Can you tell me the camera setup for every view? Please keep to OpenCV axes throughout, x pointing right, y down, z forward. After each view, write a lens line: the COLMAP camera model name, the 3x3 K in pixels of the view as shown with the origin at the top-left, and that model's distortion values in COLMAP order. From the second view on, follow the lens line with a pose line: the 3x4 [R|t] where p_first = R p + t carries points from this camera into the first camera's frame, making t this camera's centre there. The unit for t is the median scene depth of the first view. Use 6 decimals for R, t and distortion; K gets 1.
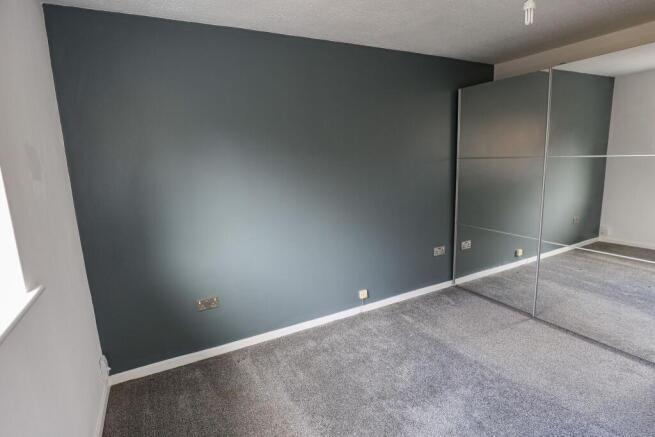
lens RADIAL K [[304.7, 0, 327.5], [0, 304.7, 223.3], [0, 0, 1]] dist [-0.039425, 0.007646]
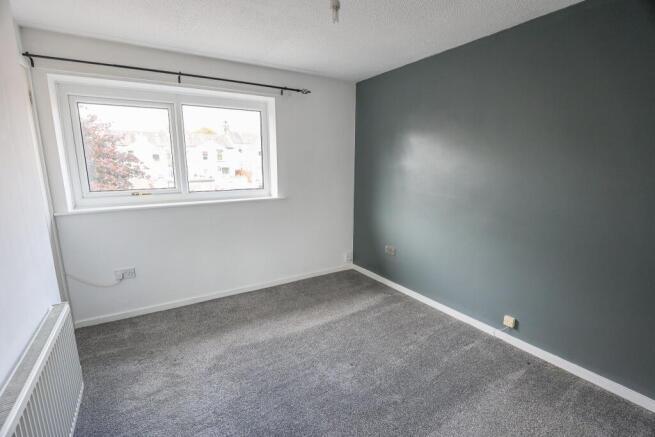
lens RADIAL K [[304.7, 0, 327.5], [0, 304.7, 223.3], [0, 0, 1]] dist [-0.039425, 0.007646]
pose [[0.043451, 0.213733, -0.975925, 0.928509], [-0.166358, 0.964758, 0.203880, -0.111611], [0.985108, 0.153494, 0.077476, 0.480084]]
